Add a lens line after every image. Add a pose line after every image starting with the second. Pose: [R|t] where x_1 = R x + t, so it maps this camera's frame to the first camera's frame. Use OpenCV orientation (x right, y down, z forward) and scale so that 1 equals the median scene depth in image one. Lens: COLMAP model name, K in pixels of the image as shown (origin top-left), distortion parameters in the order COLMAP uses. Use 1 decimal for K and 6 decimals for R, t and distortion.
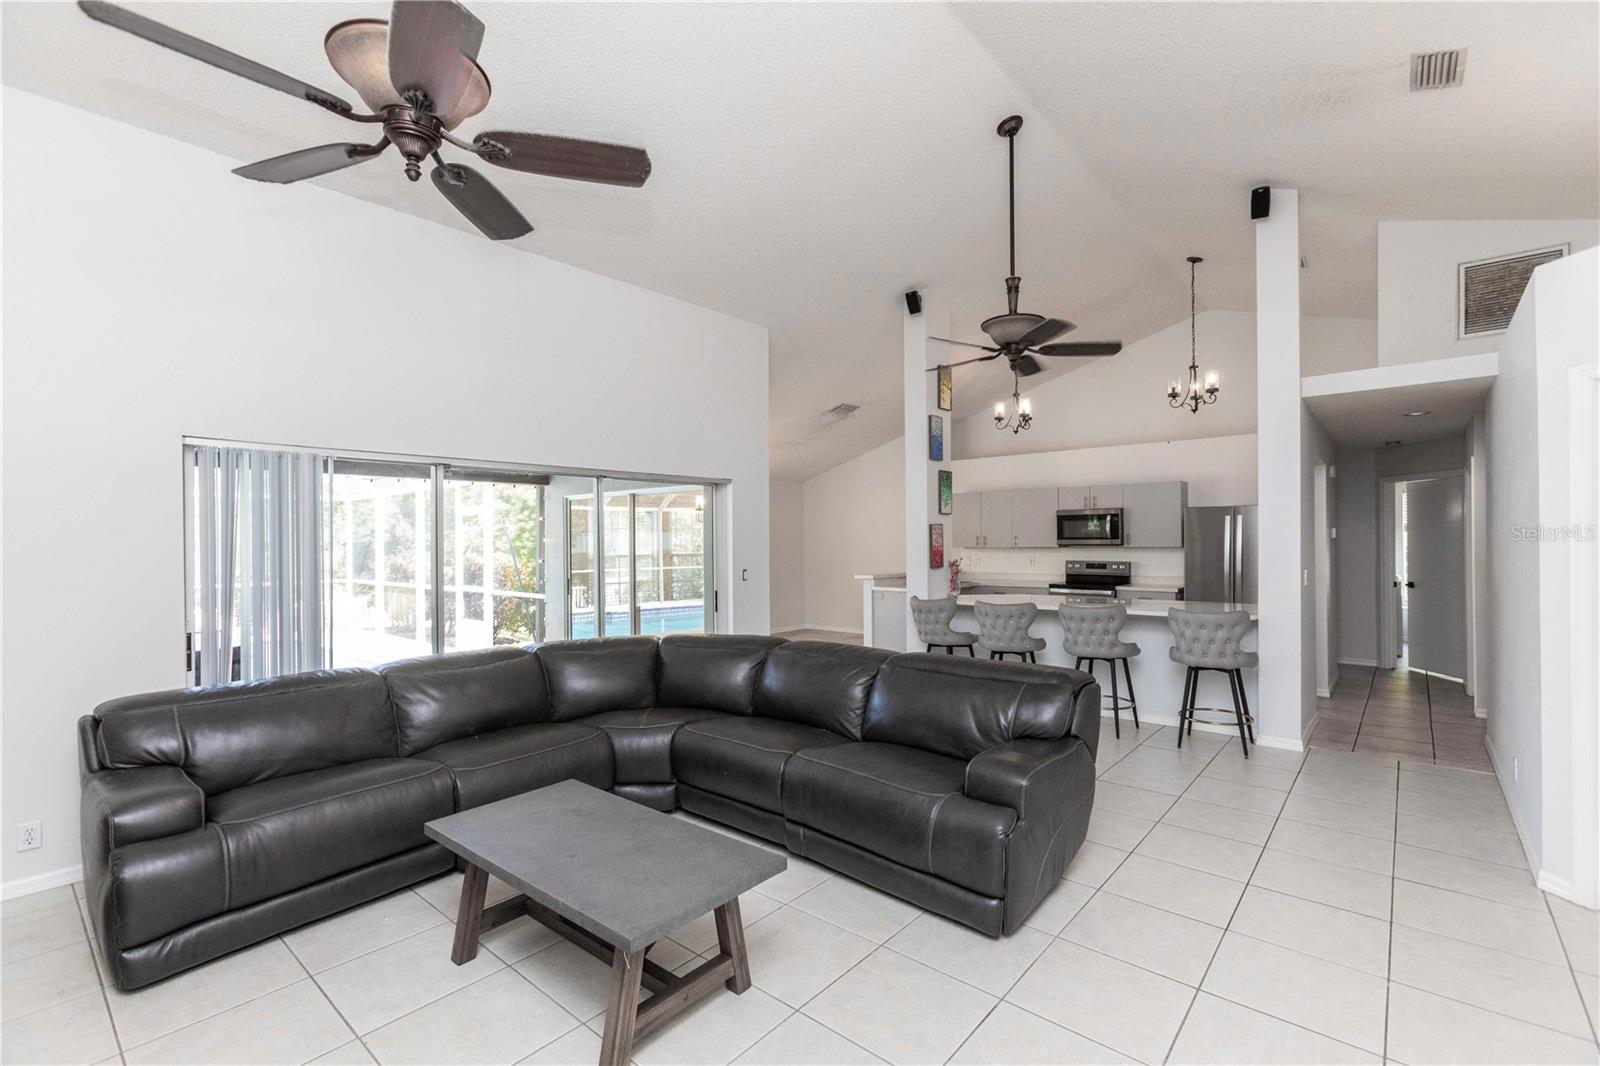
lens RADIAL K [[709.6, 0, 807.2], [0, 709.6, 540.6], [0, 0, 1]] dist [-0.009918, 0.012683]
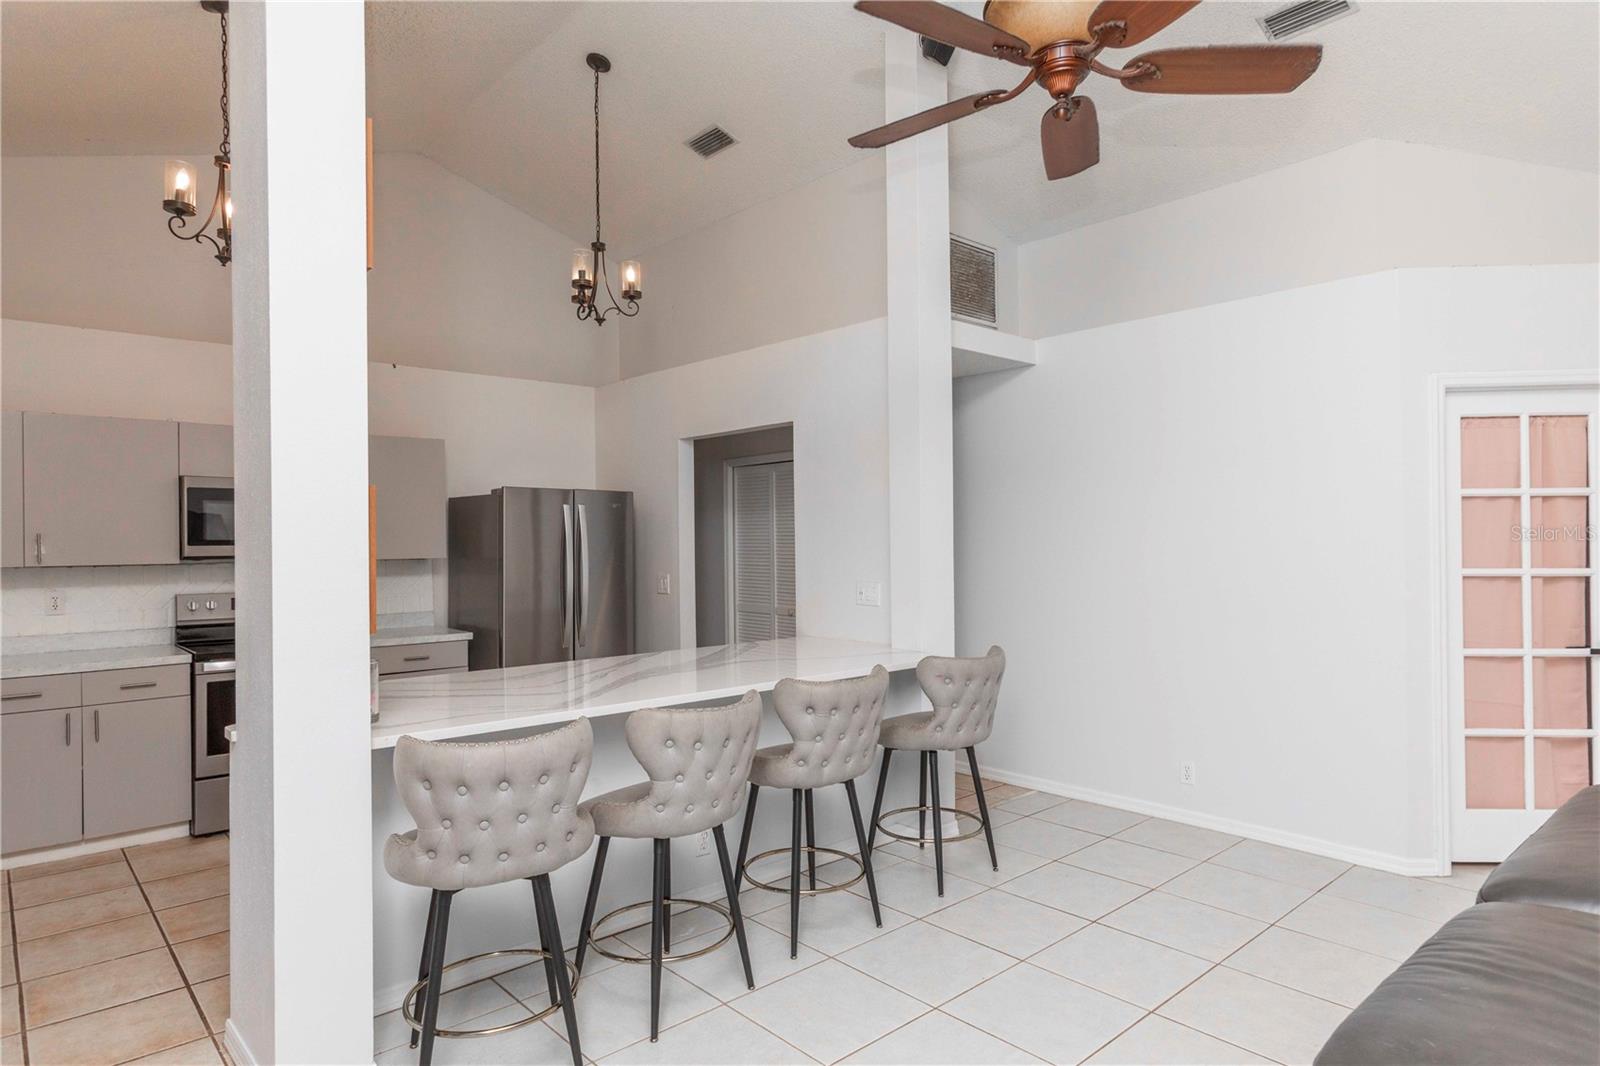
lens RADIAL K [[911.1, 0, 800.2], [0, 911.1, 540.9], [0, 0, 1]] dist [0.004474, 0.002065]
pose [[0.136927, 0.008847, 0.990542, -0.187766], [0.008738, 0.999910, -0.010138, 0.006582], [-0.990543, 0.010044, 0.136838, 0.809569]]
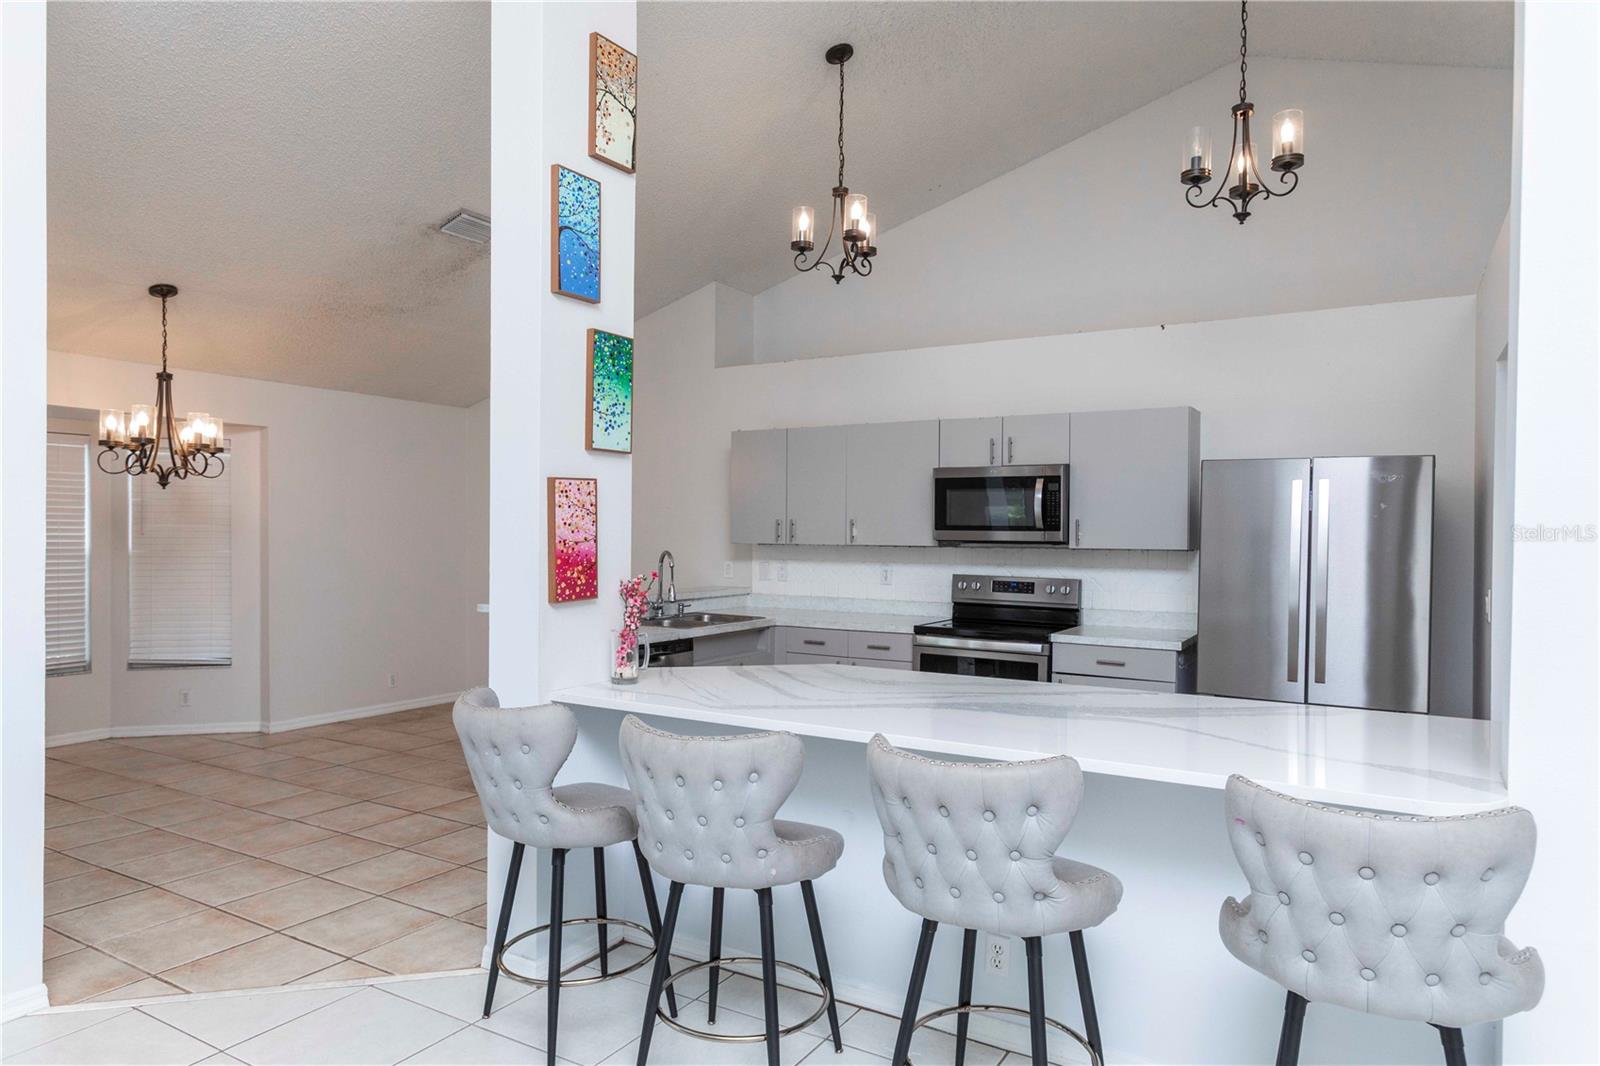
lens RADIAL K [[991.1, 0, 800.0], [0, 991.1, 533.0], [0, 0, 1]] dist [0.005425, 0.001565]
pose [[0.987117, 0.016422, 0.159154, 0.229164], [-0.016787, 0.999859, 0.000948, 0.002036], [-0.159116, -0.003608, 0.987253, 0.524376]]
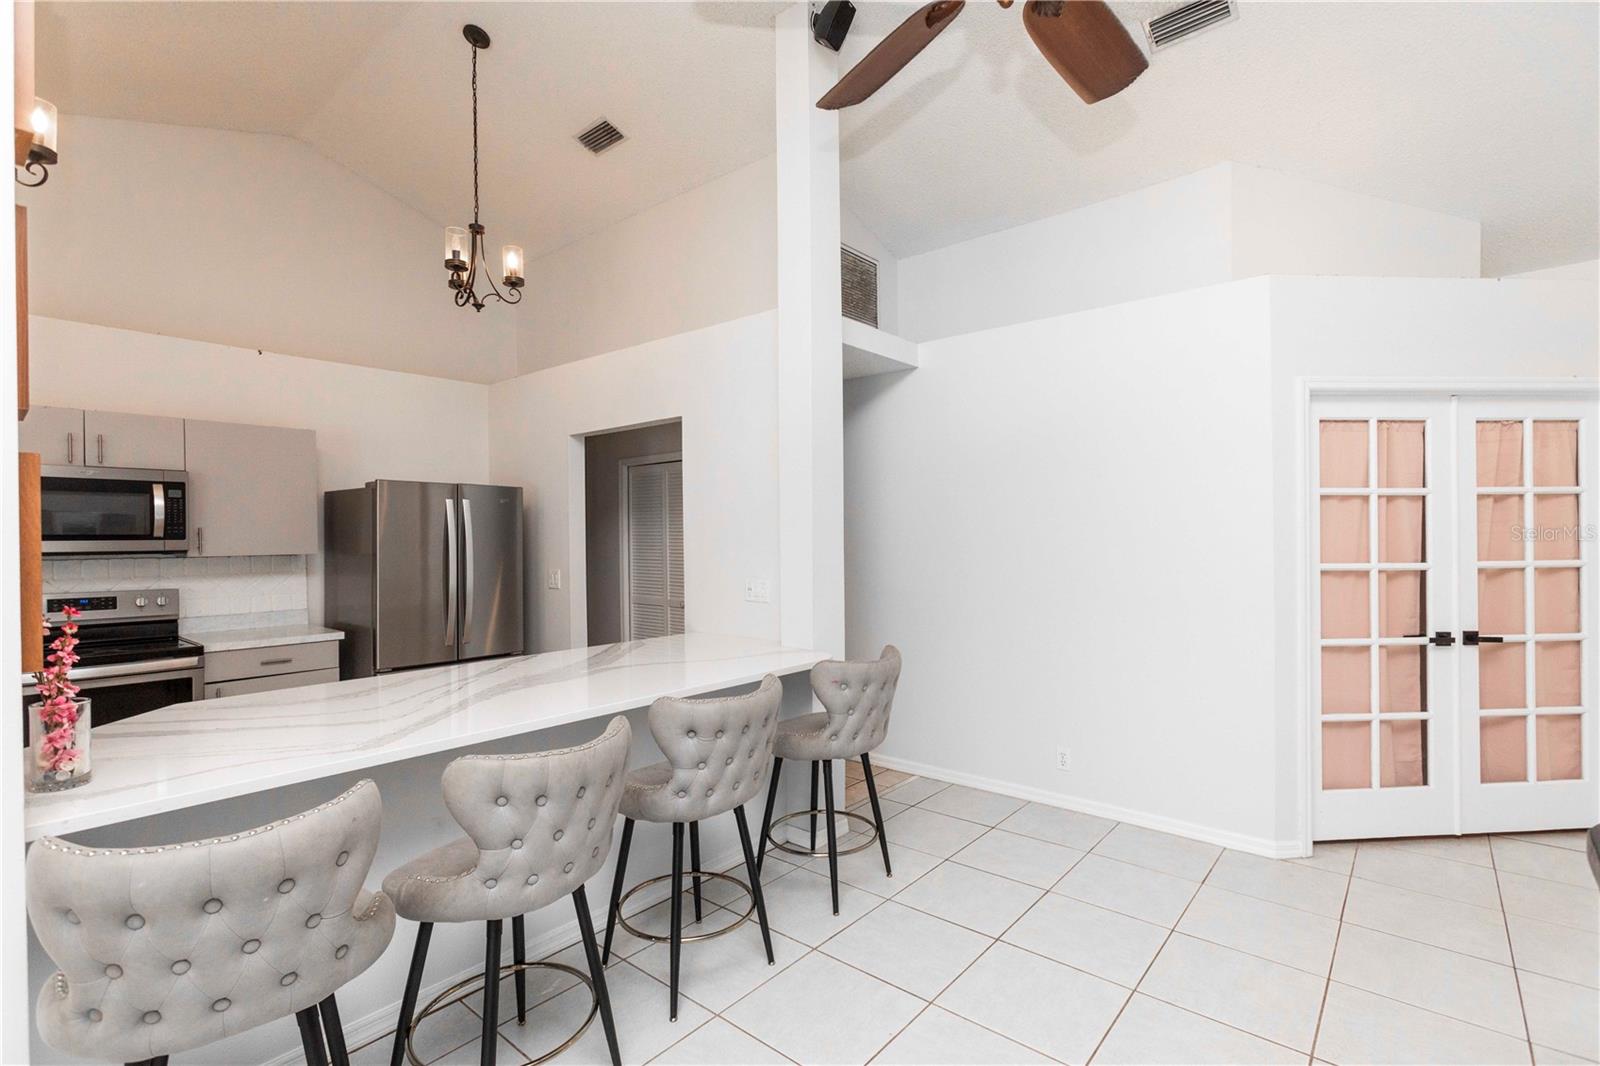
lens RADIAL K [[738.8, 0, 799.9], [0, 738.8, 541.3], [0, 0, 1]] dist [-0.000046, 0.000384]
pose [[0.003265, 0.001378, 0.999994, -0.036666], [0.008978, 0.999959, -0.001407, 0.004276], [-0.999954, 0.008982, 0.003253, 0.820907]]
